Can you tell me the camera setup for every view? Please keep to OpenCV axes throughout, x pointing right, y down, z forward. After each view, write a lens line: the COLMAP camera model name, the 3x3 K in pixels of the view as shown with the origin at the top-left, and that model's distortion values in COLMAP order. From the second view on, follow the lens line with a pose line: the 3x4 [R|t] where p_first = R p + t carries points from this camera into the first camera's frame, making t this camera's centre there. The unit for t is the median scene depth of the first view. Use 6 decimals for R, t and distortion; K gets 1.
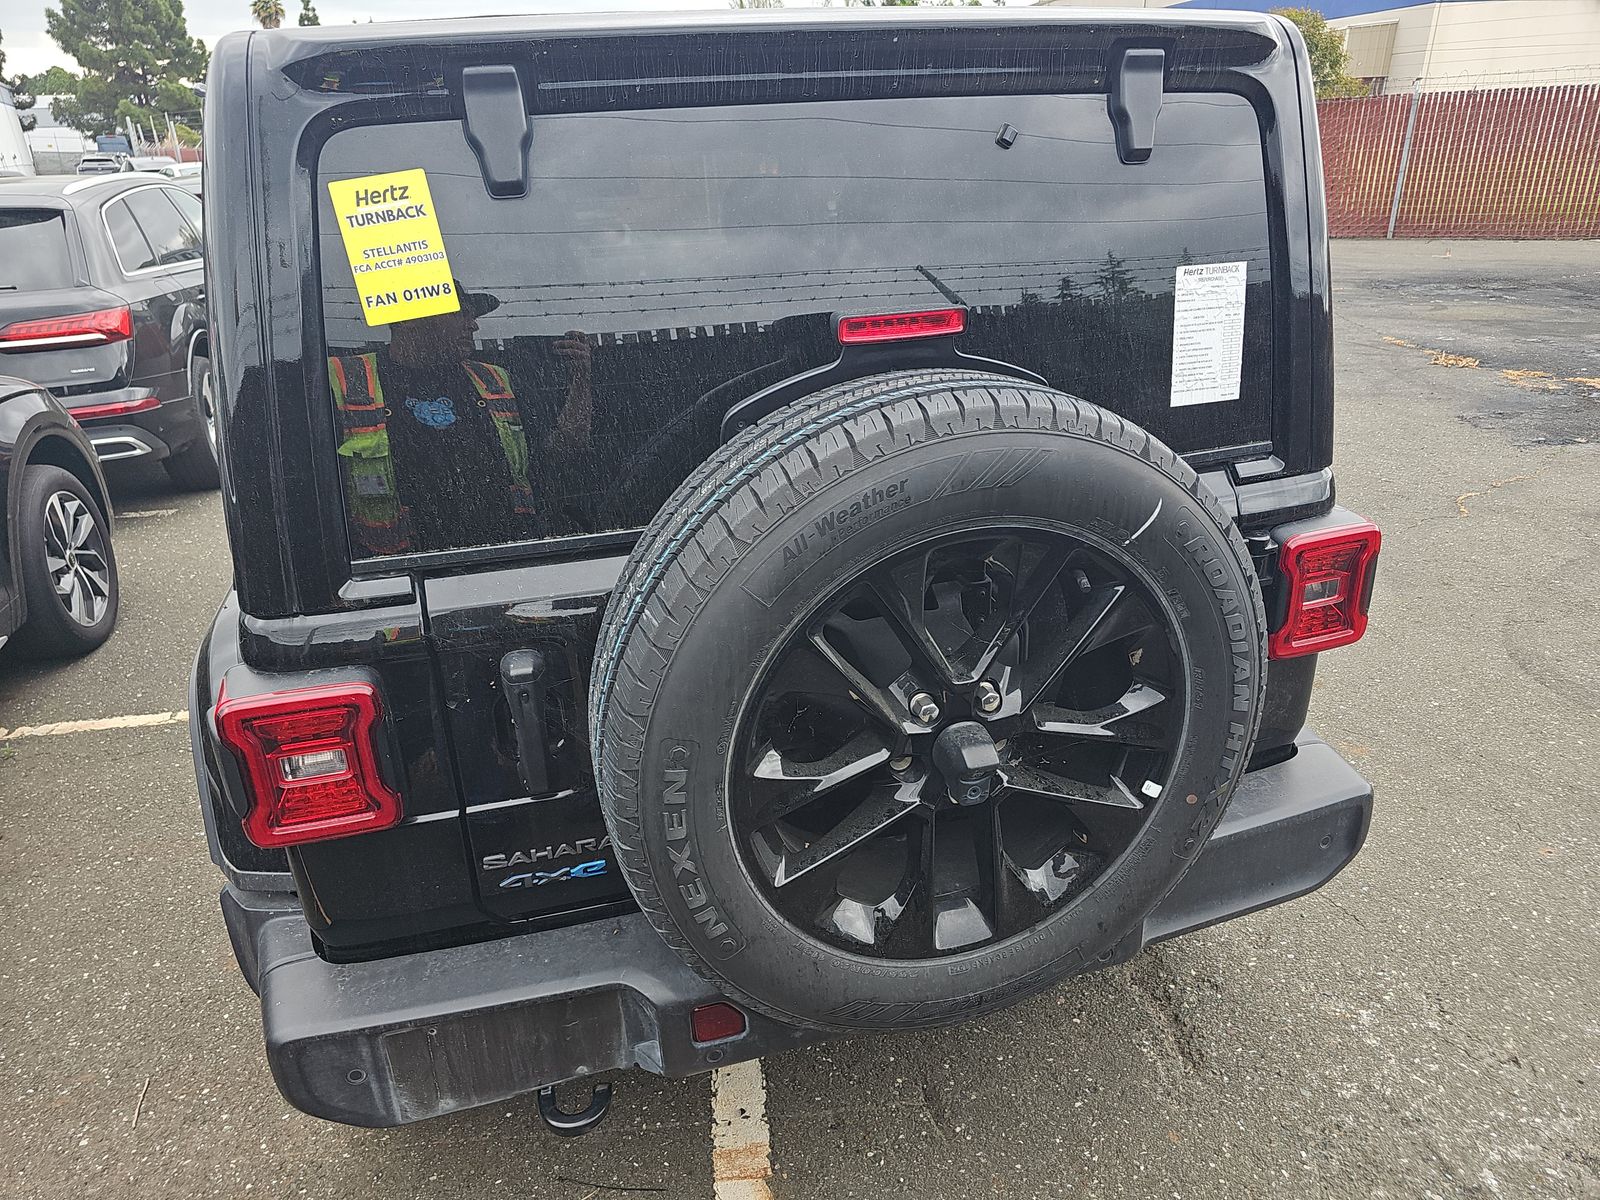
lens RADIAL K [[1099.8, 0, 795.4], [0, 1099.8, 618.4], [0, 0, 1]] dist [0.021558, -0.009050]
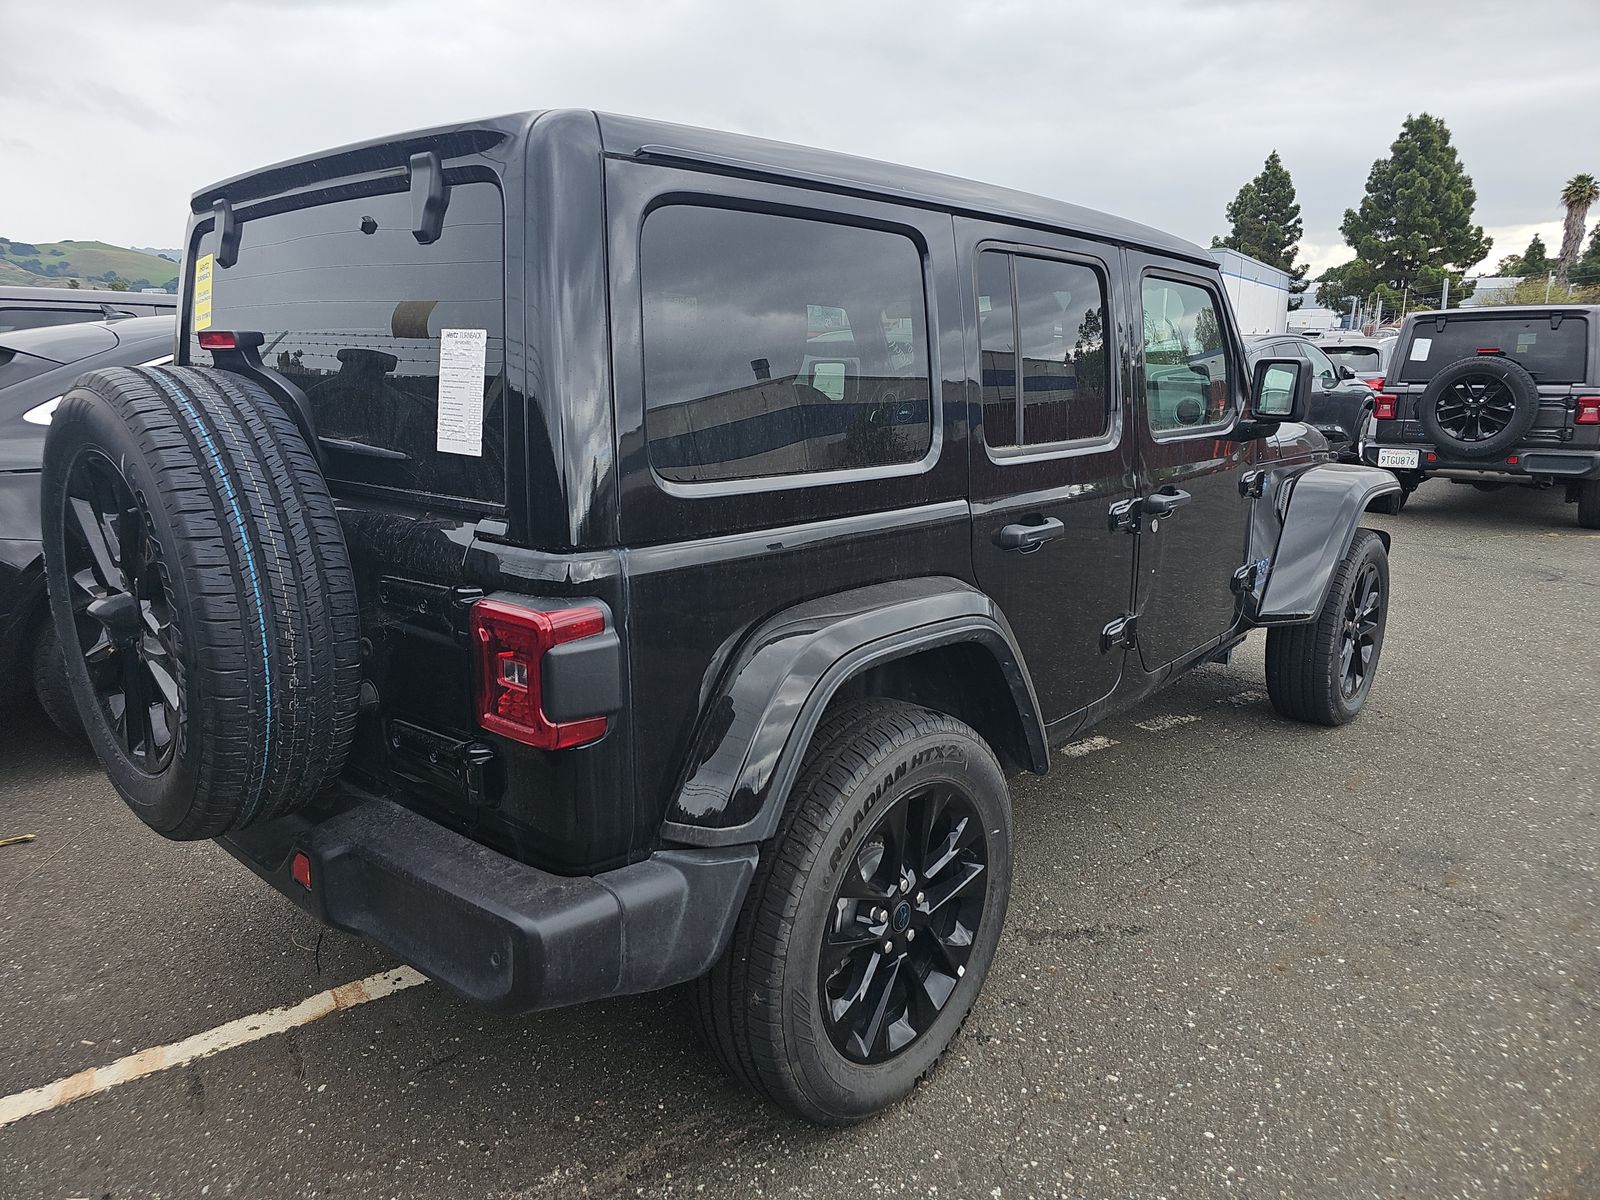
lens RADIAL K [[1112.8, 0, 800.0], [0, 1112.8, 600.0], [0, 0, 1]] dist [0.017608, -0.000894]
pose [[0.495733, 0.228895, -0.837768, 1.729833], [-0.364994, 0.930227, 0.038178, -0.260237], [0.788053, 0.286855, 0.544690, 0.814679]]
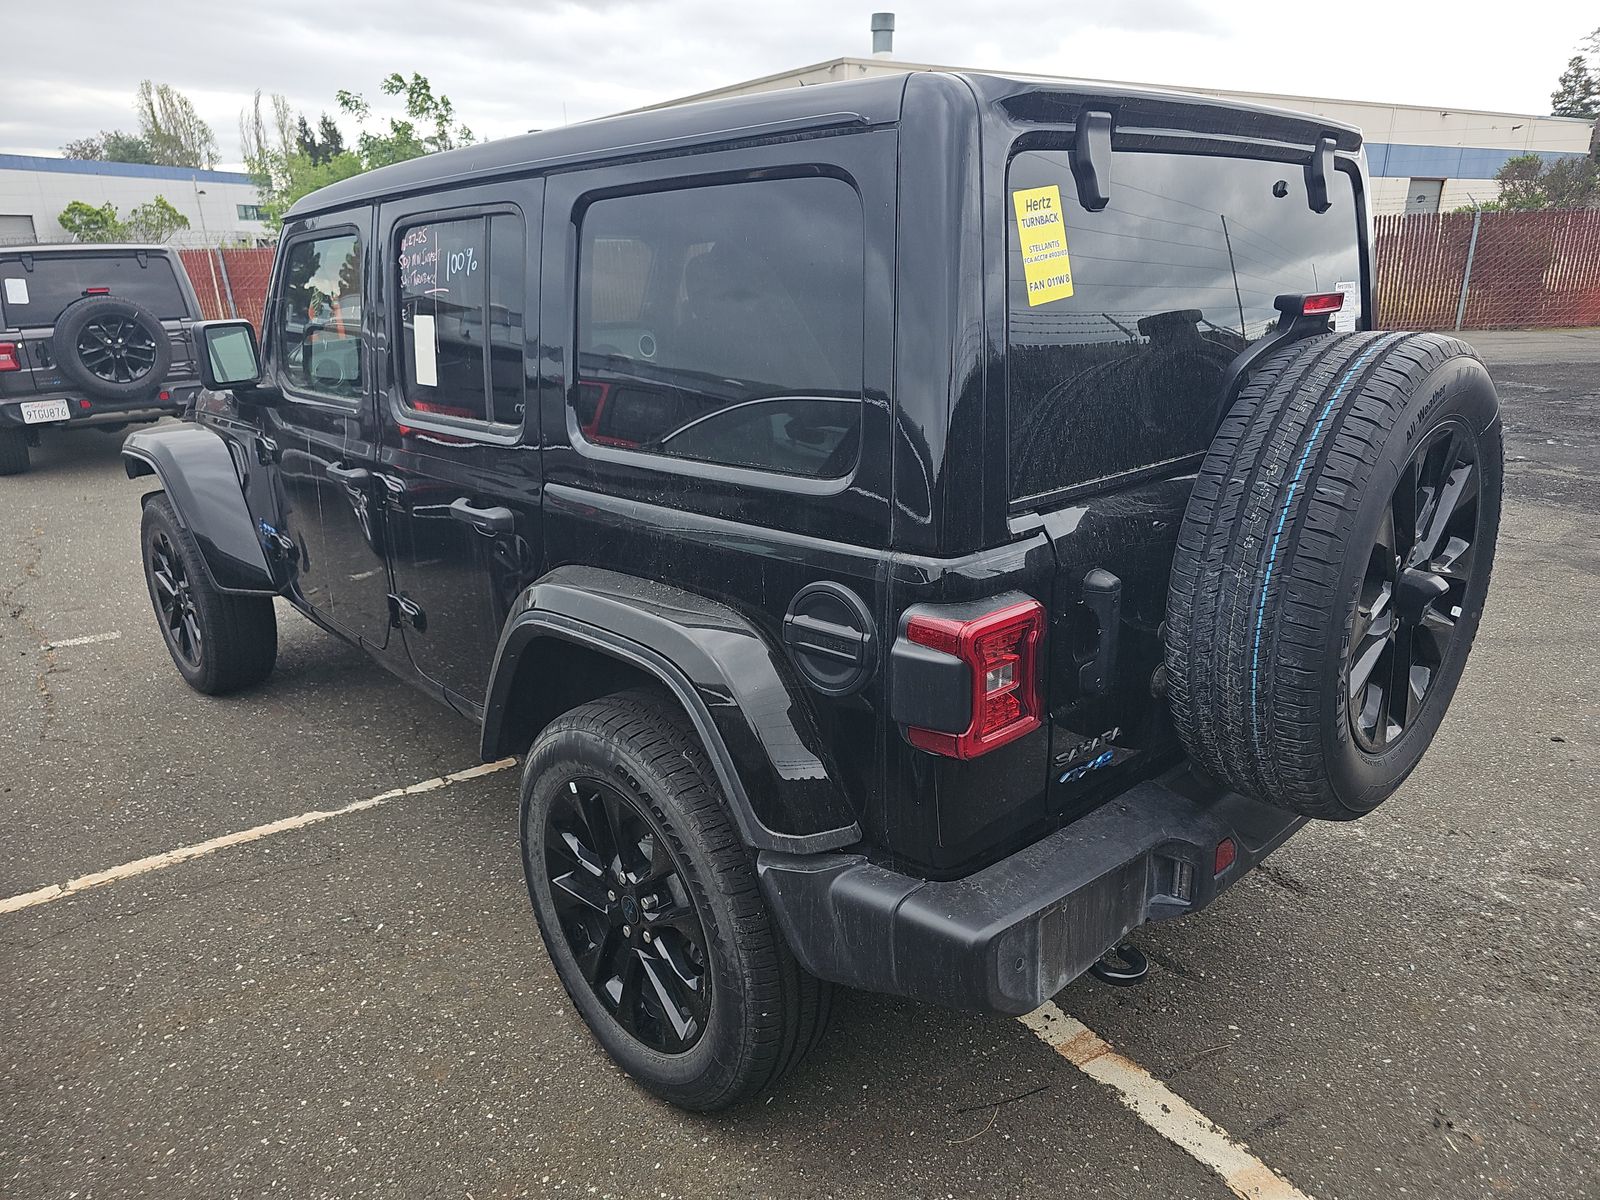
lens RADIAL K [[1099.8, 0, 795.4], [0, 1099.8, 618.4], [0, 0, 1]] dist [0.021558, -0.009050]
pose [[0.887124, -0.125076, 0.444260, -1.109817], [0.172506, 0.982672, -0.067811, 0.108995], [-0.428080, 0.136794, 0.893328, 0.047594]]
